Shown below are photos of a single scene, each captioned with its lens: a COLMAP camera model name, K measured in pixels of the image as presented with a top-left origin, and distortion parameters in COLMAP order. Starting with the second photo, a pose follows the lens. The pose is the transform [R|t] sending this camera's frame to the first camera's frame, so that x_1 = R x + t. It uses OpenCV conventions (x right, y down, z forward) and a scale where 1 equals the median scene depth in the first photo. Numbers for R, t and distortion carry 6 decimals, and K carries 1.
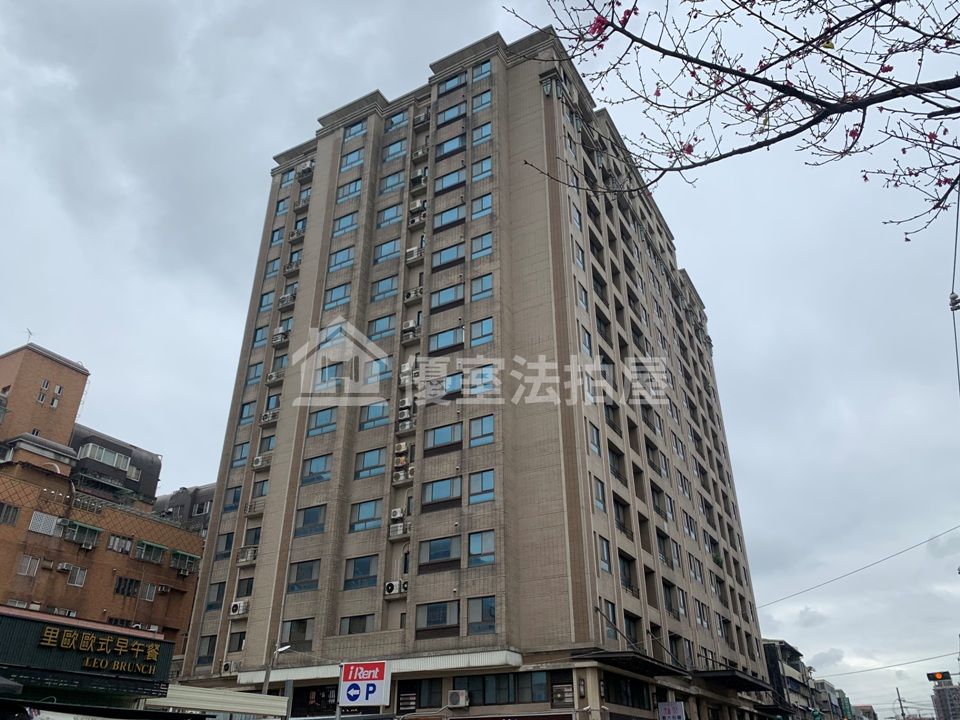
lens RADIAL K [[745.1, 0, 483.8], [0, 745.1, 360.5], [0, 0, 1]] dist [0.028725, -0.029302]
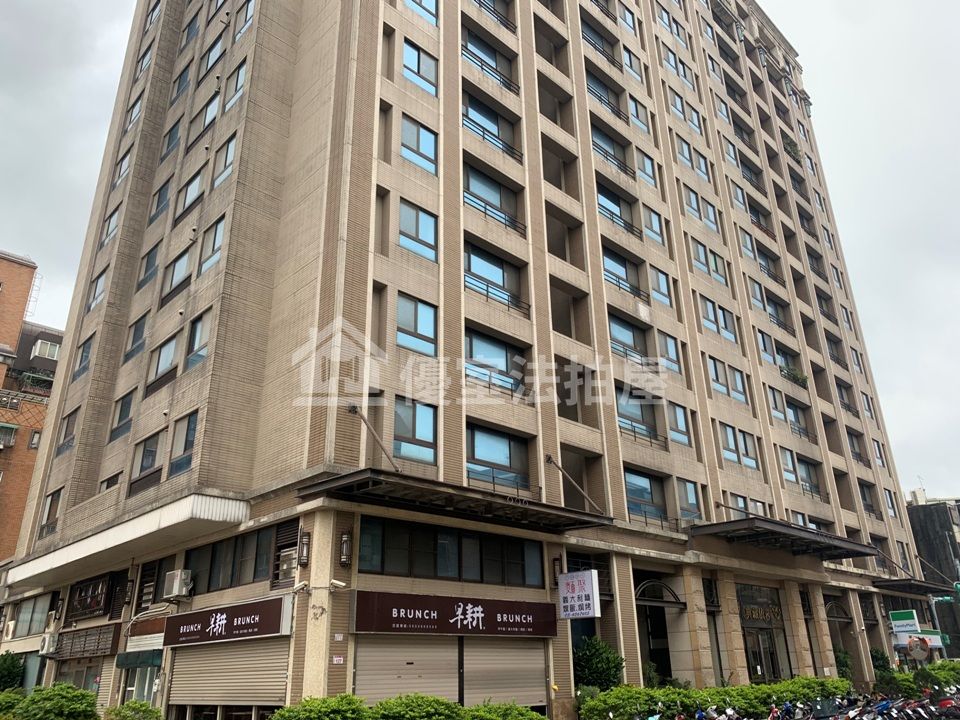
lens RADIAL K [[745.1, 0, 473.6], [0, 745.1, 365.0], [0, 0, 1]] dist [0.028725, -0.029302]
pose [[0.957623, -0.127680, -0.258178, 0.260001], [0.155569, 0.983664, 0.090567, 0.187013], [0.242397, -0.126894, 0.961843, 0.360233]]
